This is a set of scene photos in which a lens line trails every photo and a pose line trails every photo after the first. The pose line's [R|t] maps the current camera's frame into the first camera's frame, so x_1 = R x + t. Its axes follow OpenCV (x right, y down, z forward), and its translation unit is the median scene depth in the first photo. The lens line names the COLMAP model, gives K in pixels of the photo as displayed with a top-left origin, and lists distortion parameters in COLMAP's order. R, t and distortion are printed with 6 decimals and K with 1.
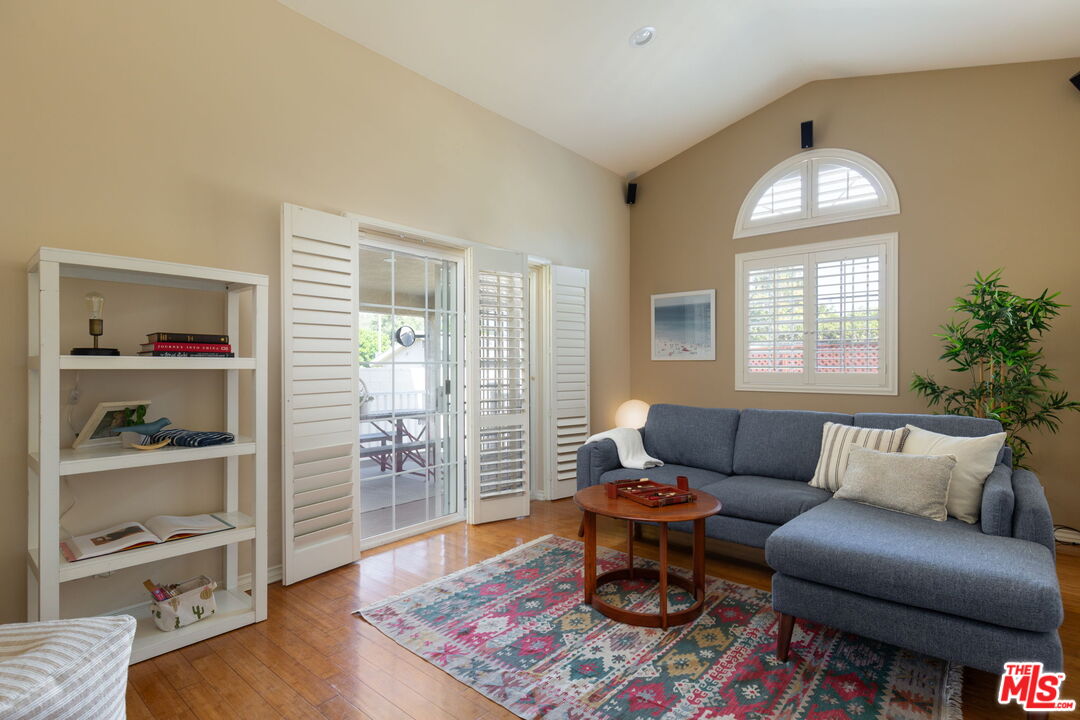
lens RADIAL K [[537.5, 0, 540.0], [0, 537.5, 360.0], [0, 0, 1]] dist [0.000450, -0.000449]
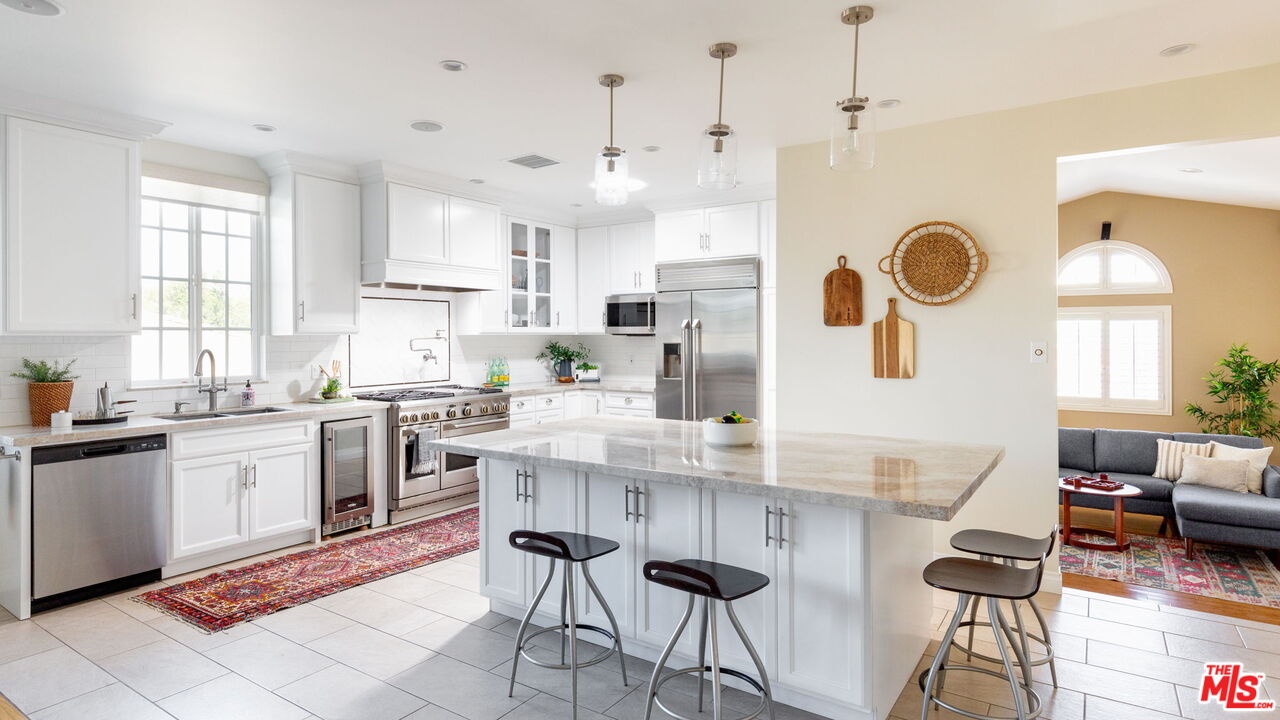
lens RADIAL K [[692.1, 0, 636.2], [0, 692.1, 327.0], [0, 0, 1]] dist [0.000679, 0.000217]
pose [[0.993758, 0.000378, 0.111558, -1.453695], [-0.000678, 0.999996, 0.002655, -0.259753], [-0.111556, -0.002714, 0.993754, -1.051500]]
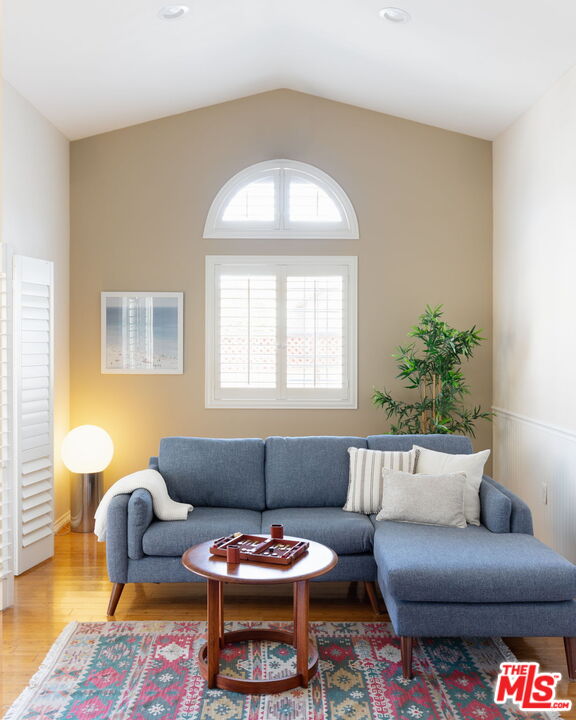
lens RADIAL K [[713.6, 0, 286.7], [0, 713.6, 326.4], [0, 0, 1]] dist [0.000489, -0.003877]
pose [[0.754072, 0.014880, 0.656624, -0.533813], [-0.011578, 0.999889, -0.009363, -0.118107], [-0.656690, -0.000542, 0.754160, 0.027913]]
